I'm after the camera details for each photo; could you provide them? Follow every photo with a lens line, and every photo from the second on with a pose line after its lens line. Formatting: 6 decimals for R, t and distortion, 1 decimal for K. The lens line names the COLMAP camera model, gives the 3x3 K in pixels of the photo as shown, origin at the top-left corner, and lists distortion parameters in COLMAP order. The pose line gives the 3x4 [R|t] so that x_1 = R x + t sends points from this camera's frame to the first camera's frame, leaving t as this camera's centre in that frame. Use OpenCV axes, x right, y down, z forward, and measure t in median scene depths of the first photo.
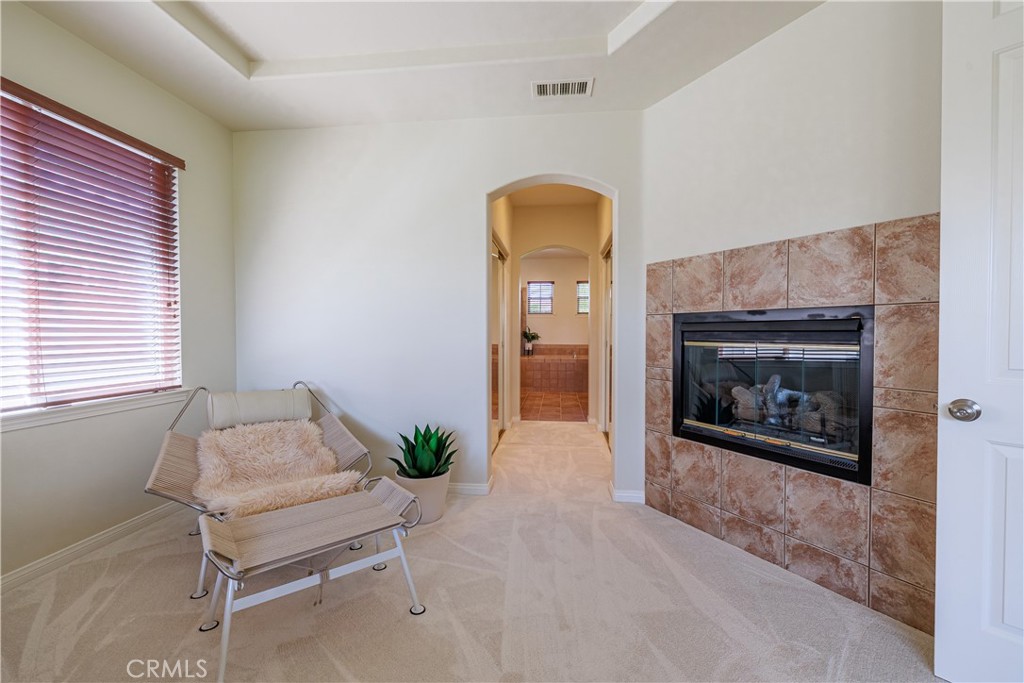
lens RADIAL K [[432.7, 0, 508.5], [0, 432.7, 339.8], [0, 0, 1]] dist [0.000867, 0.000267]
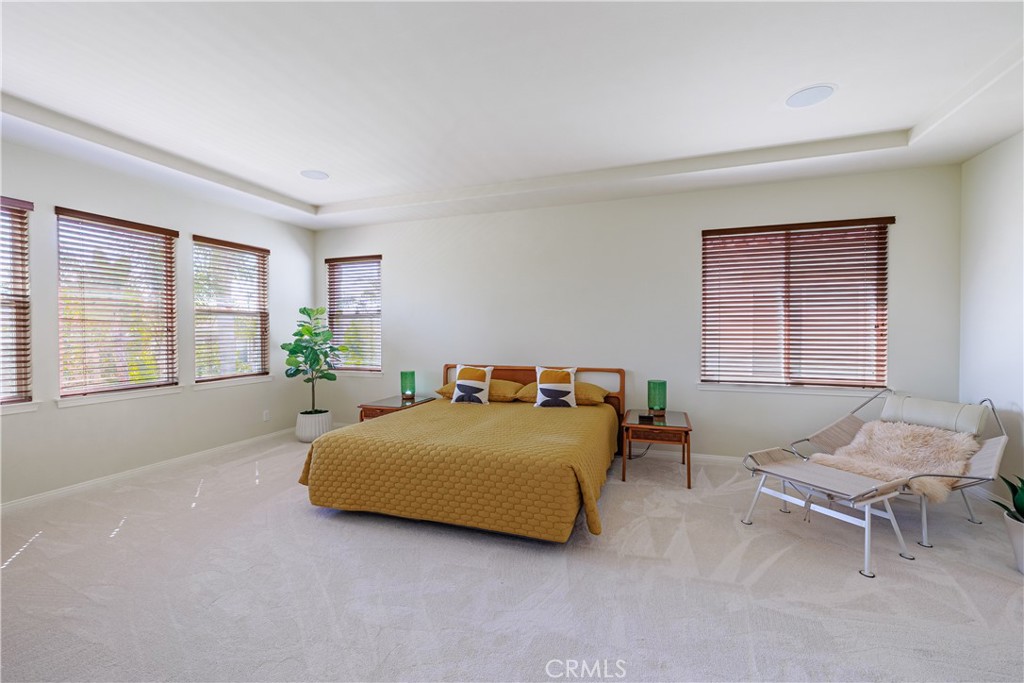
lens RADIAL K [[432.7, 0, 508.5], [0, 432.7, 339.8], [0, 0, 1]] dist [0.000867, 0.000267]
pose [[-0.231464, 0.014686, -0.972733, 0.828688], [-0.016380, 0.999685, 0.018990, -0.045574], [0.972706, 0.020329, -0.231151, 0.173400]]
